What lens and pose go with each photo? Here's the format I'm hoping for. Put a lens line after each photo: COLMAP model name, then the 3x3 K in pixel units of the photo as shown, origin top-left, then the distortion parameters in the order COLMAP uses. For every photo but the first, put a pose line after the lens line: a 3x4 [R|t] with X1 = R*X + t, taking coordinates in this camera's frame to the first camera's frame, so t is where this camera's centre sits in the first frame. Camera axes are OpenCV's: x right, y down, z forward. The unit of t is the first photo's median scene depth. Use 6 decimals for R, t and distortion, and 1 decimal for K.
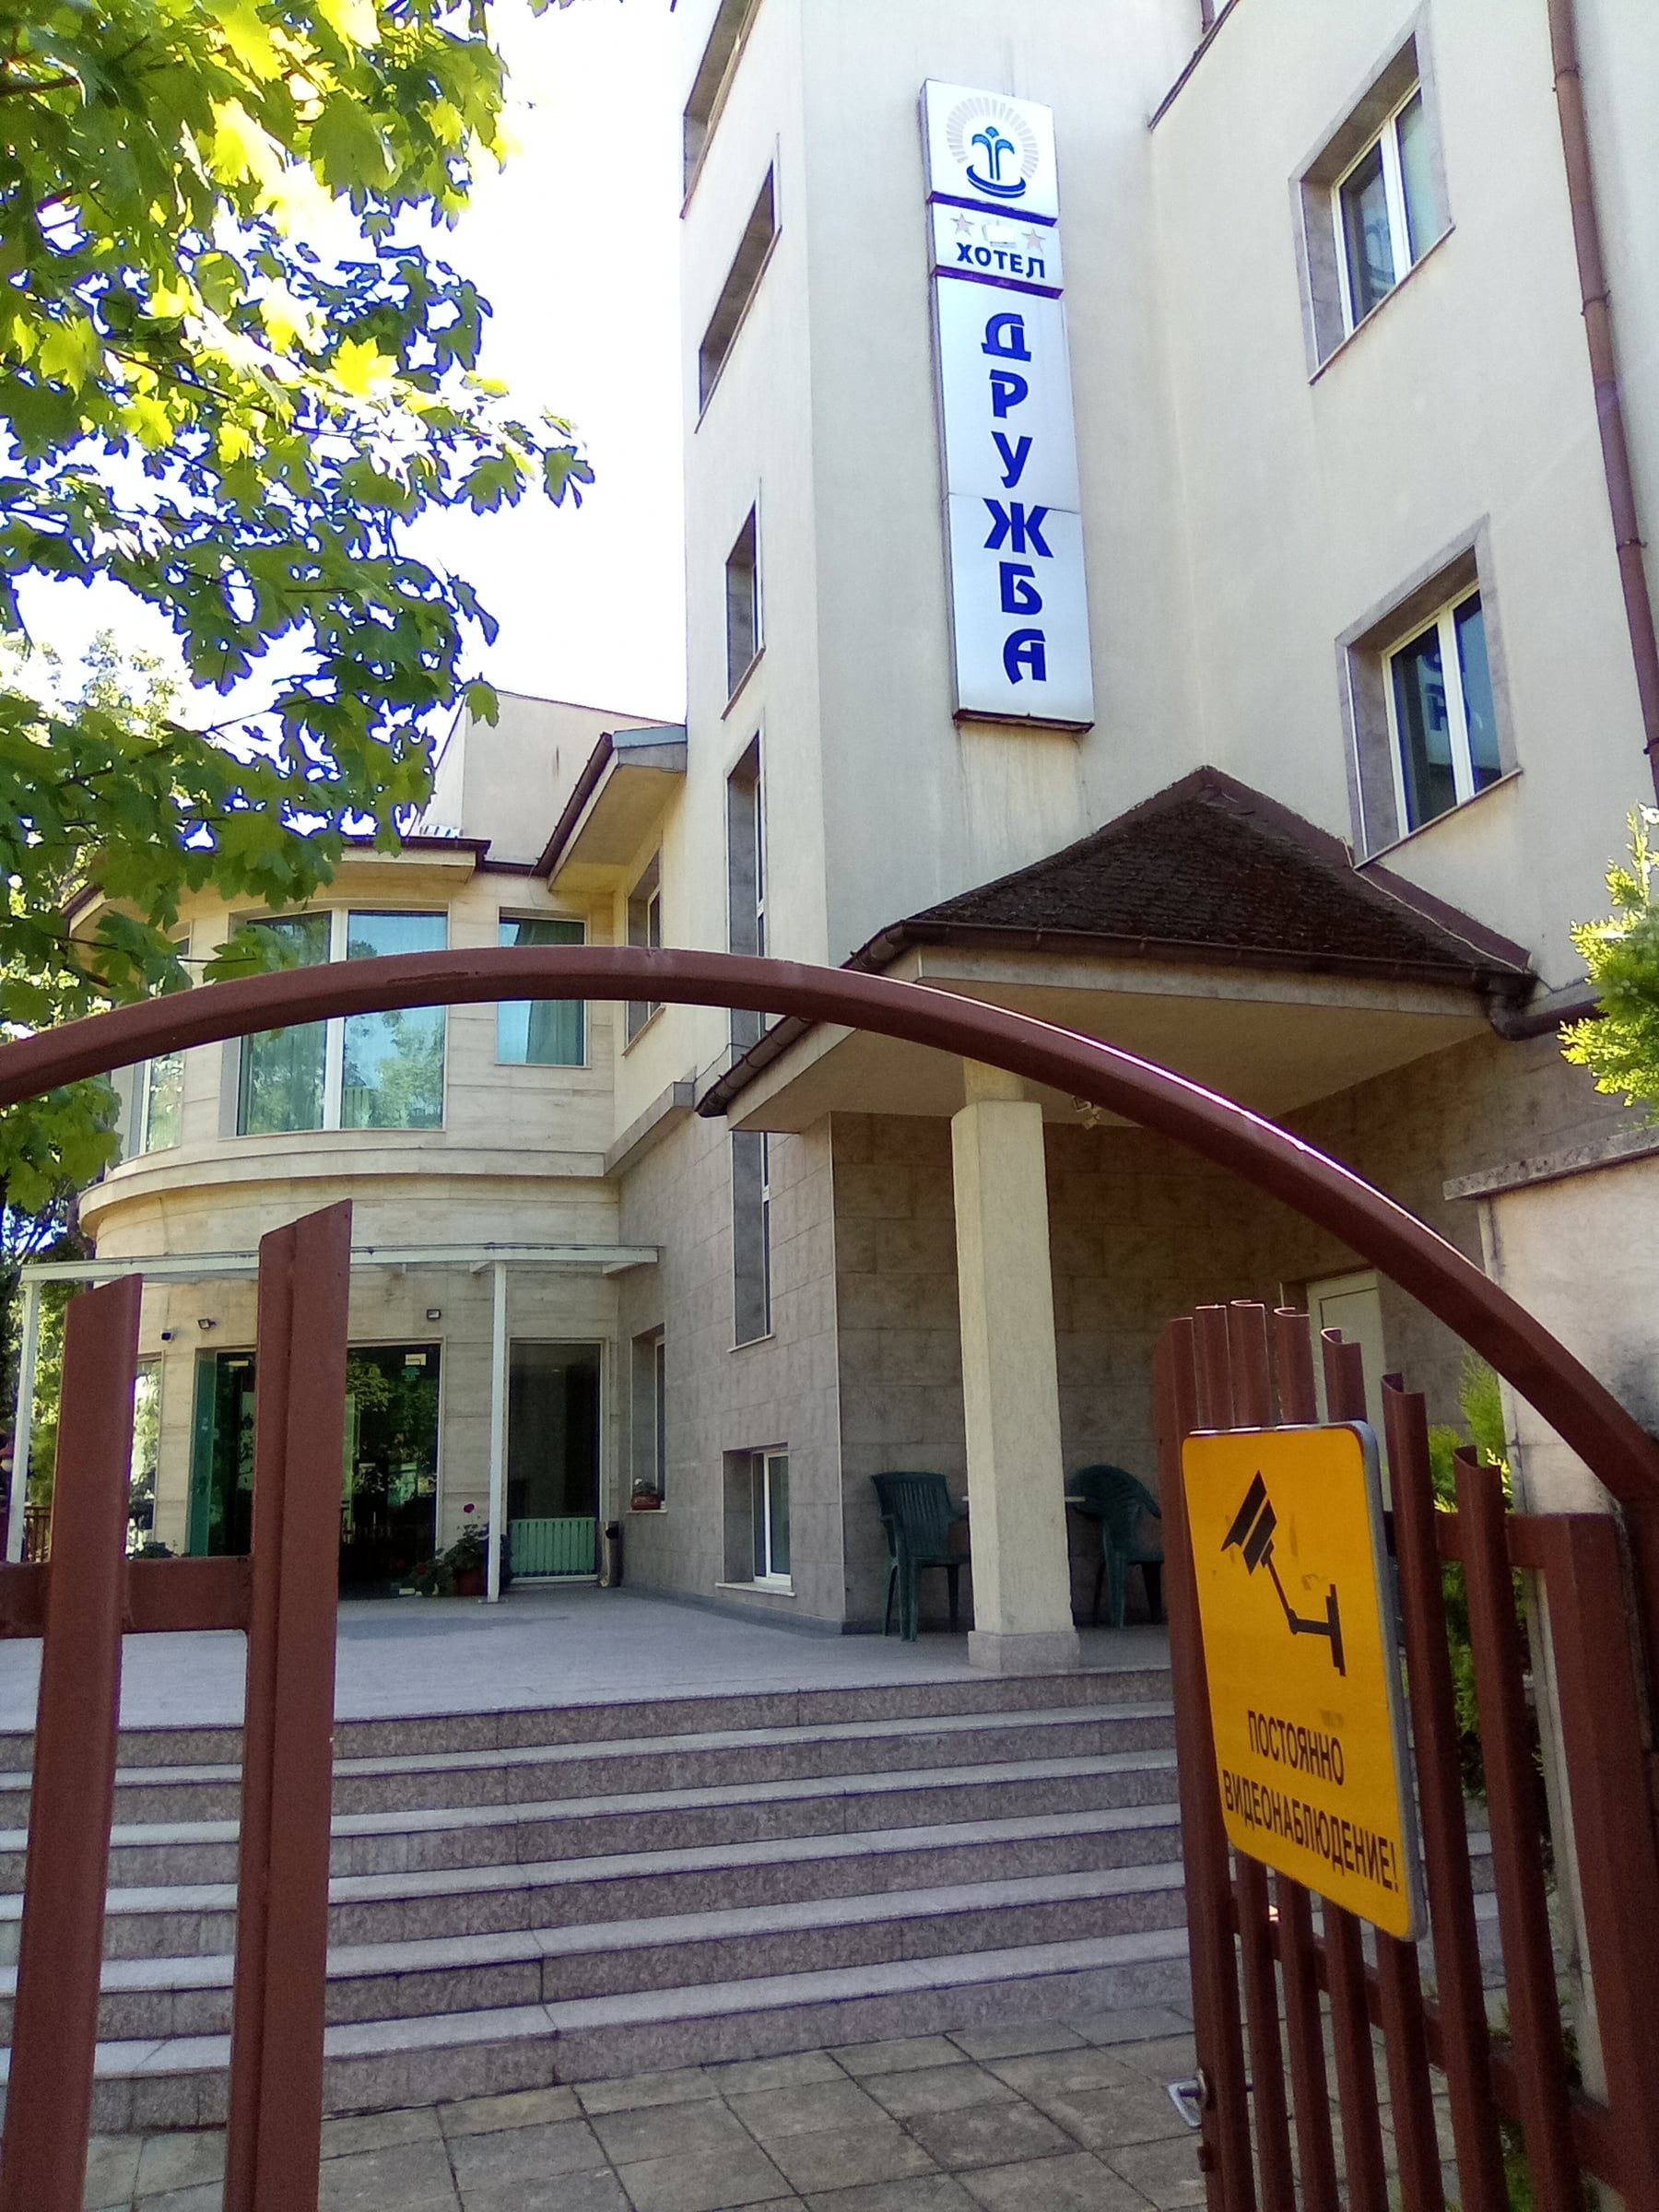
lens RADIAL K [[1753.9, 0, 826.7], [0, 1753.9, 1086.9], [0, 0, 1]] dist [0.013765, -0.055500]
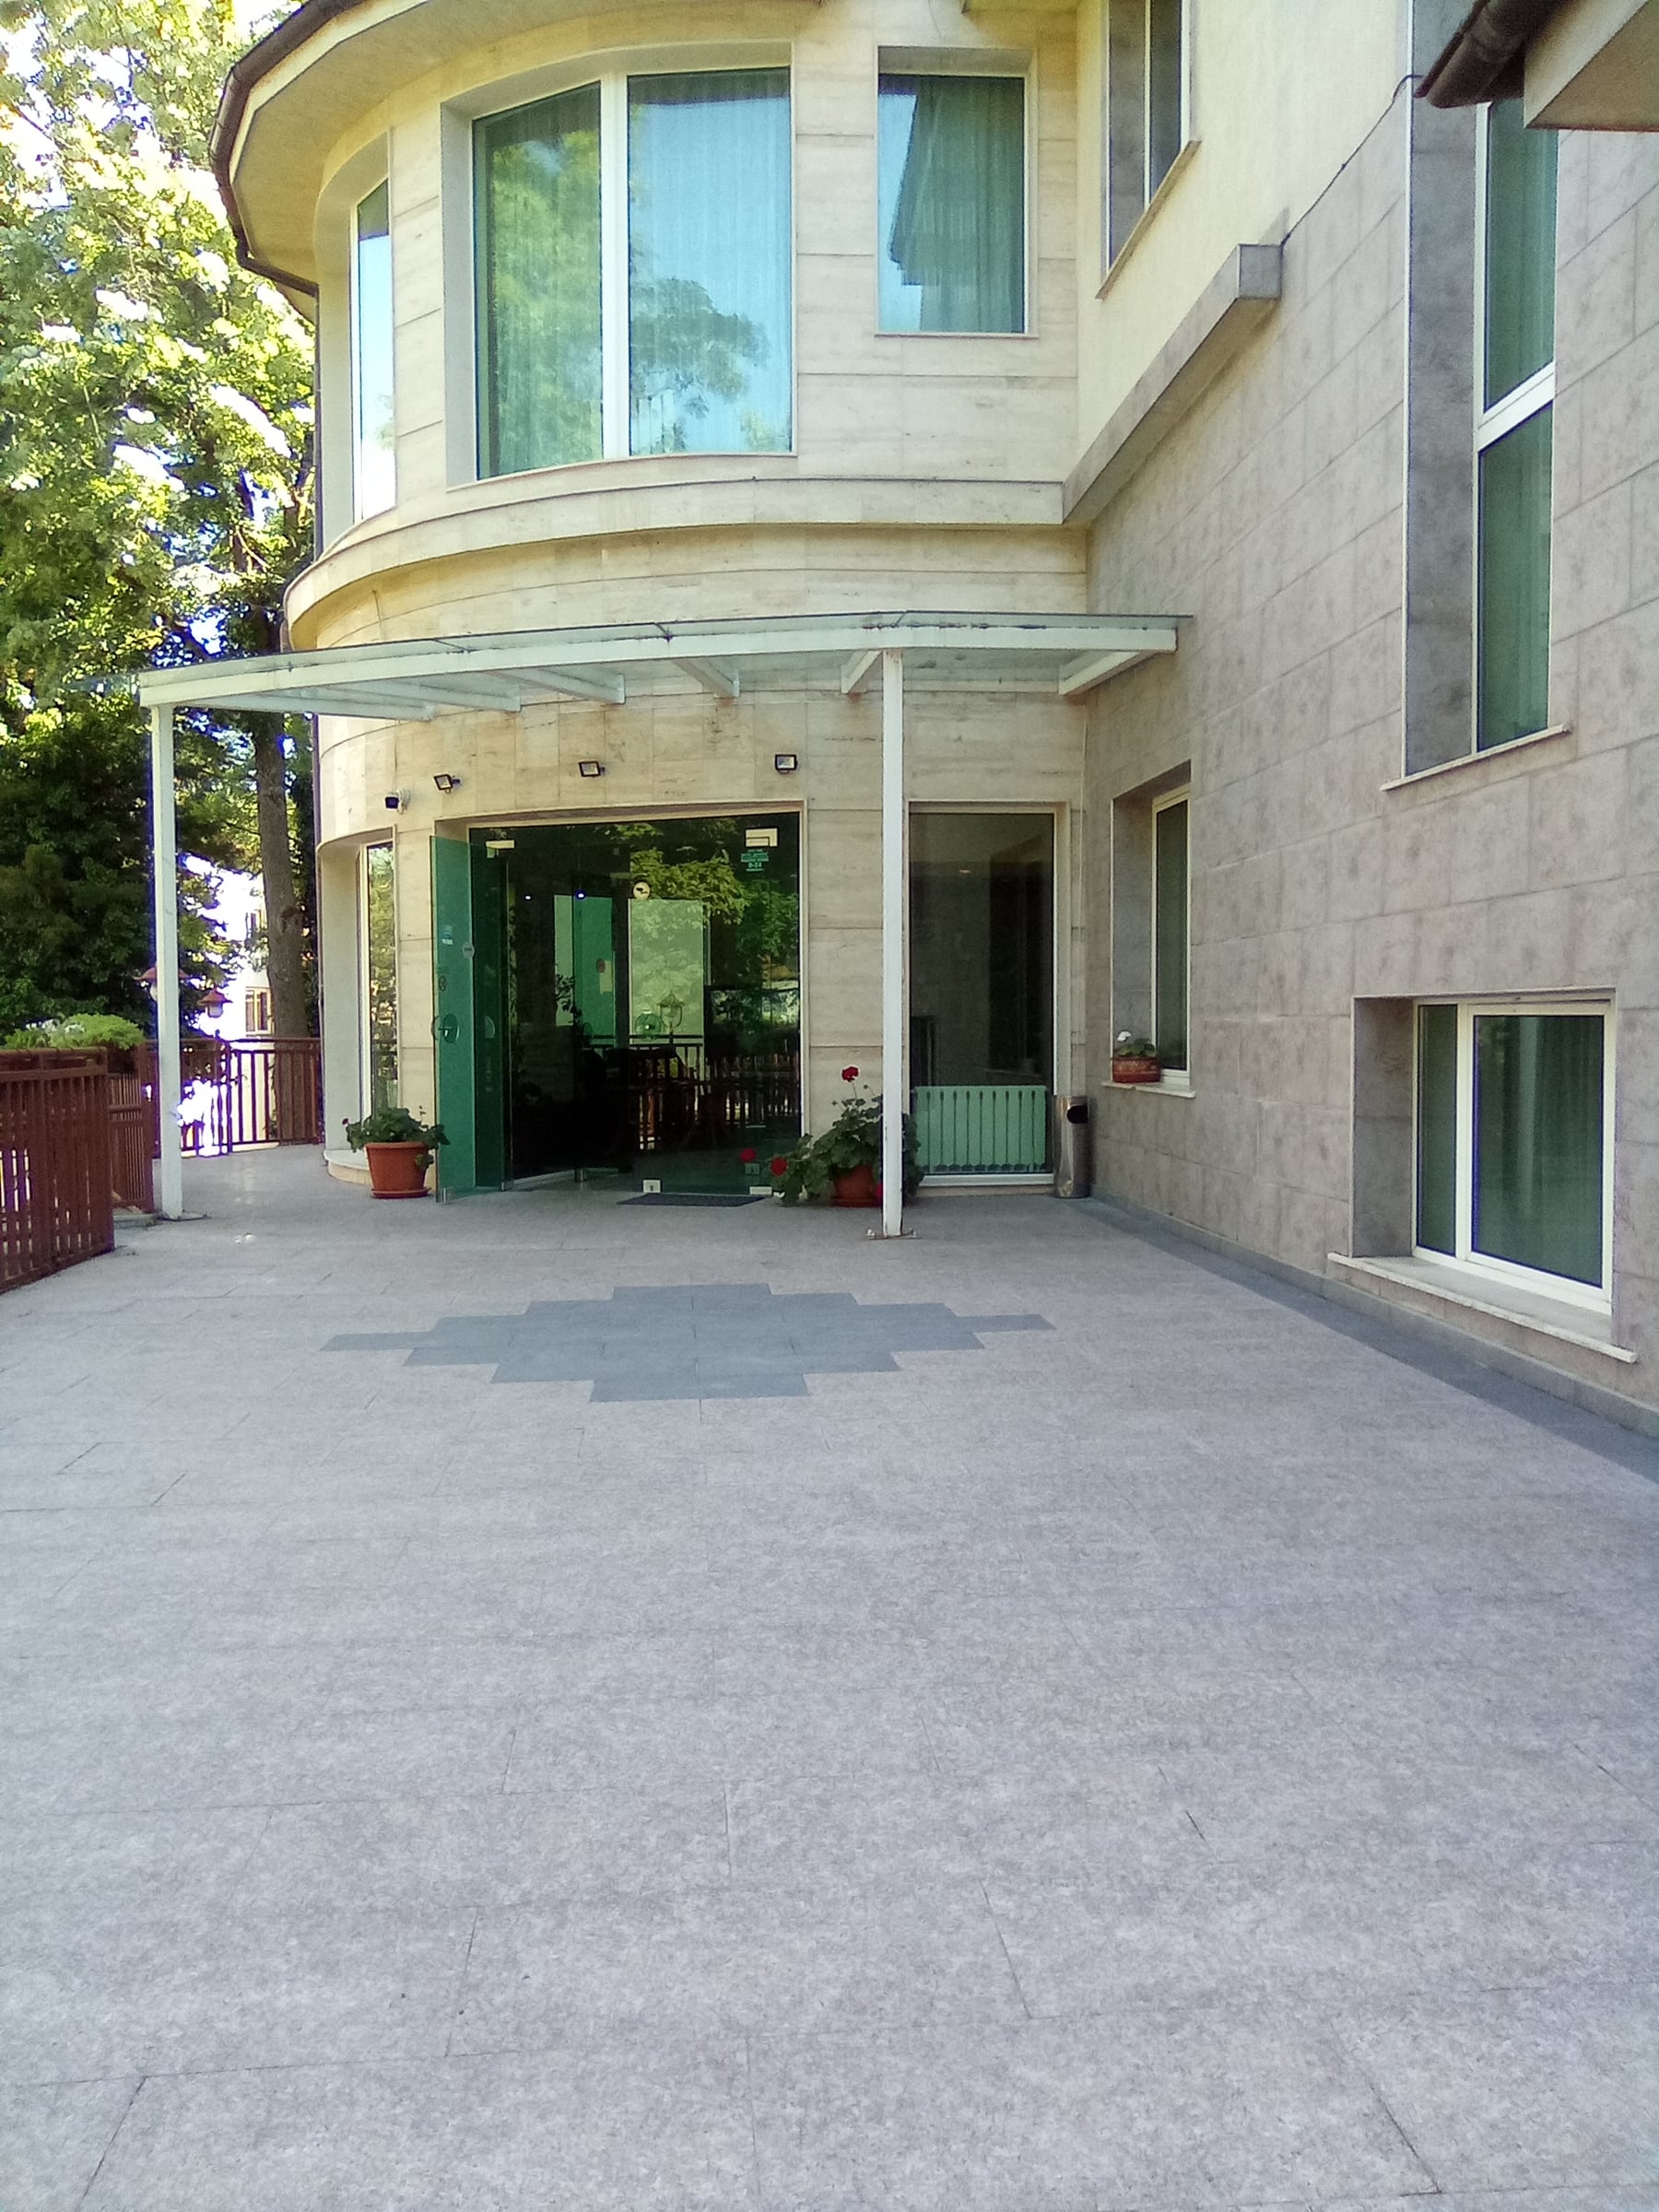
lens RADIAL K [[1753.9, 0, 828.9], [0, 1753.9, 1100.4], [0, 0, 1]] dist [0.013765, -0.055500]
pose [[0.977126, 0.029921, -0.210544, -0.075937], [0.029009, 0.962044, 0.271347, 0.076430], [0.210671, -0.271248, 0.939171, 0.390819]]
